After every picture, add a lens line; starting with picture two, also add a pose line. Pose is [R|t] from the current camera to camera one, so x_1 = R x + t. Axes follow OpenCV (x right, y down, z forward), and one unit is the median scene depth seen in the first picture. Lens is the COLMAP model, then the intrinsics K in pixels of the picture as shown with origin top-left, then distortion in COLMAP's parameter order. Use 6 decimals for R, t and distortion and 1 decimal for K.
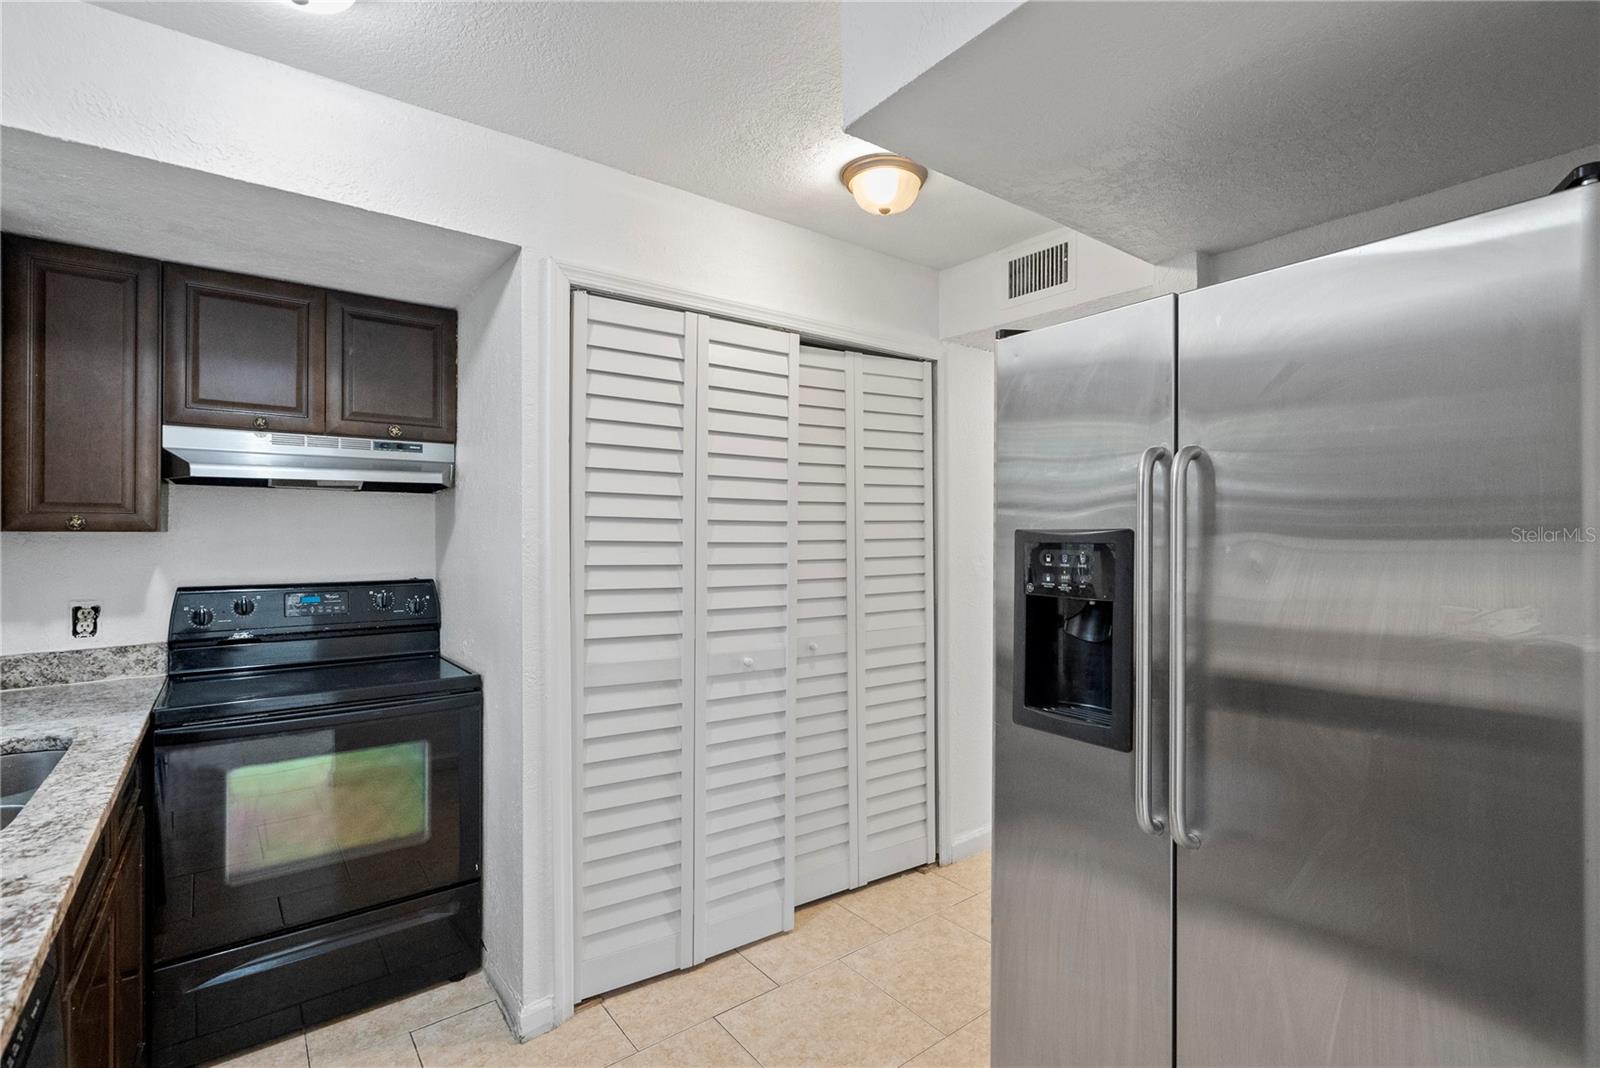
lens RADIAL K [[752.1, 0, 836.1], [0, 752.1, 530.0], [0, 0, 1]] dist [0.000071, 0.000271]
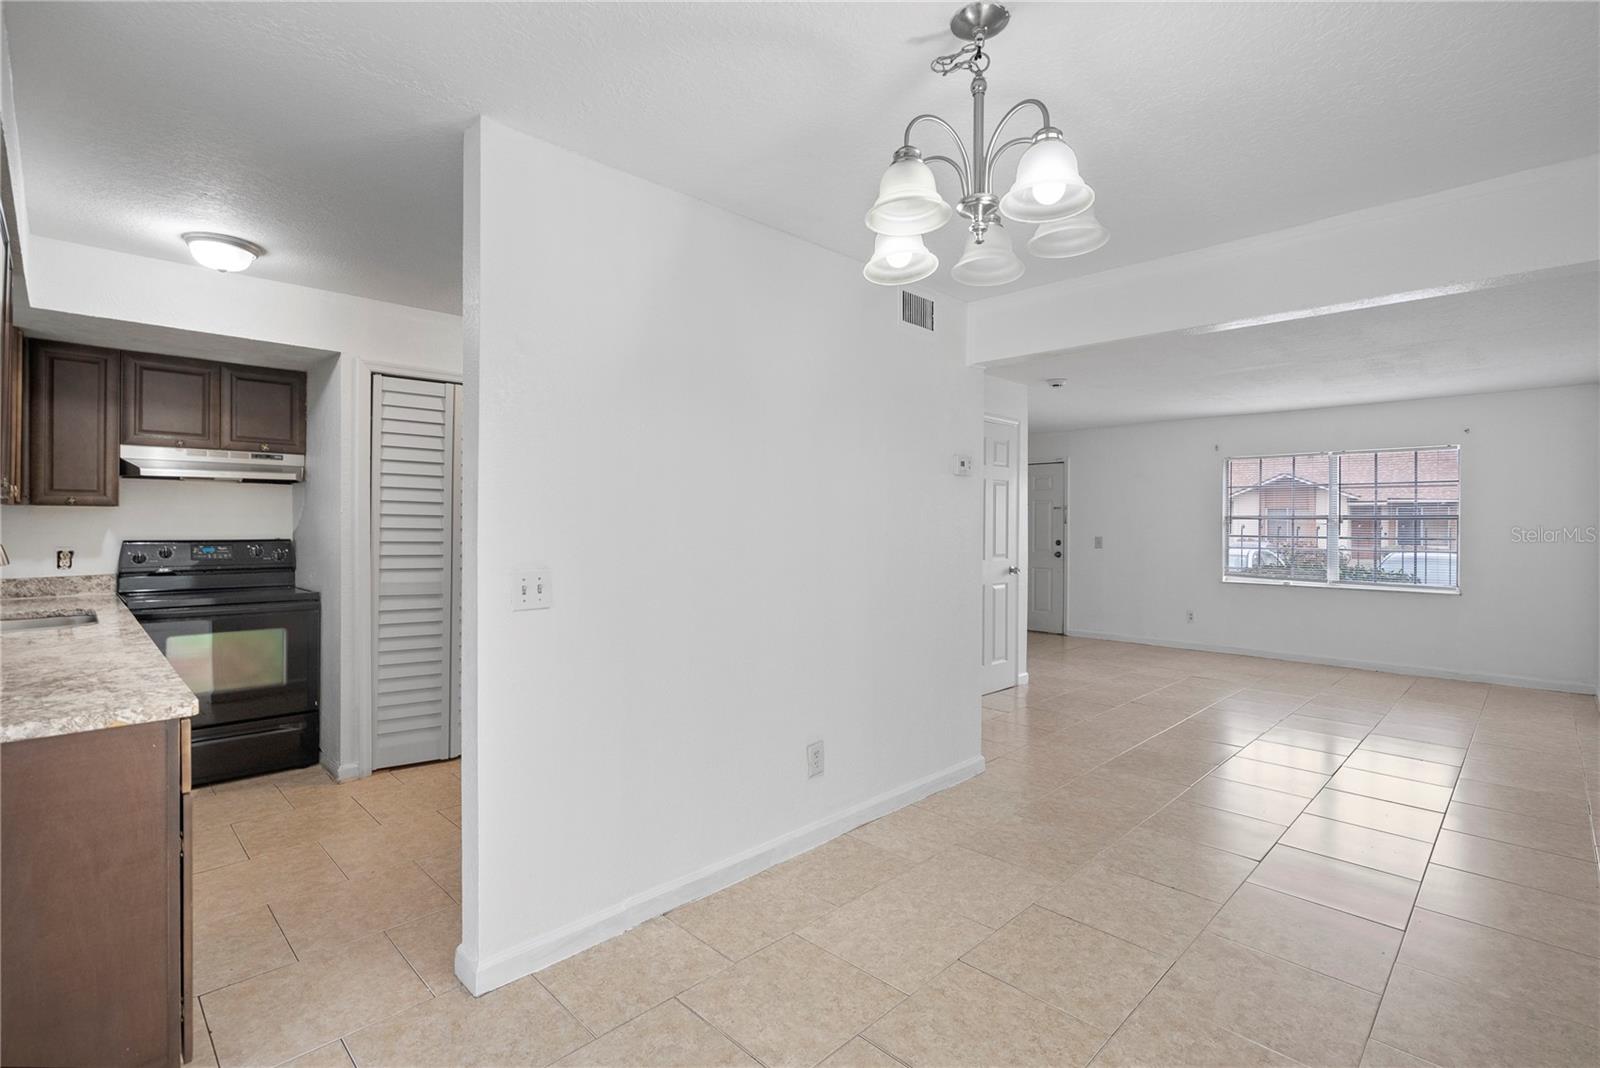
lens RADIAL K [[749.4, 0, 814.0], [0, 749.4, 523.6], [0, 0, 1]] dist [0.008863, 0.000108]
pose [[0.994324, 0.007910, 0.106104, 0.469861], [-0.009062, 0.999905, 0.010377, 0.008253], [-0.106012, -0.011280, 0.994301, -0.830576]]
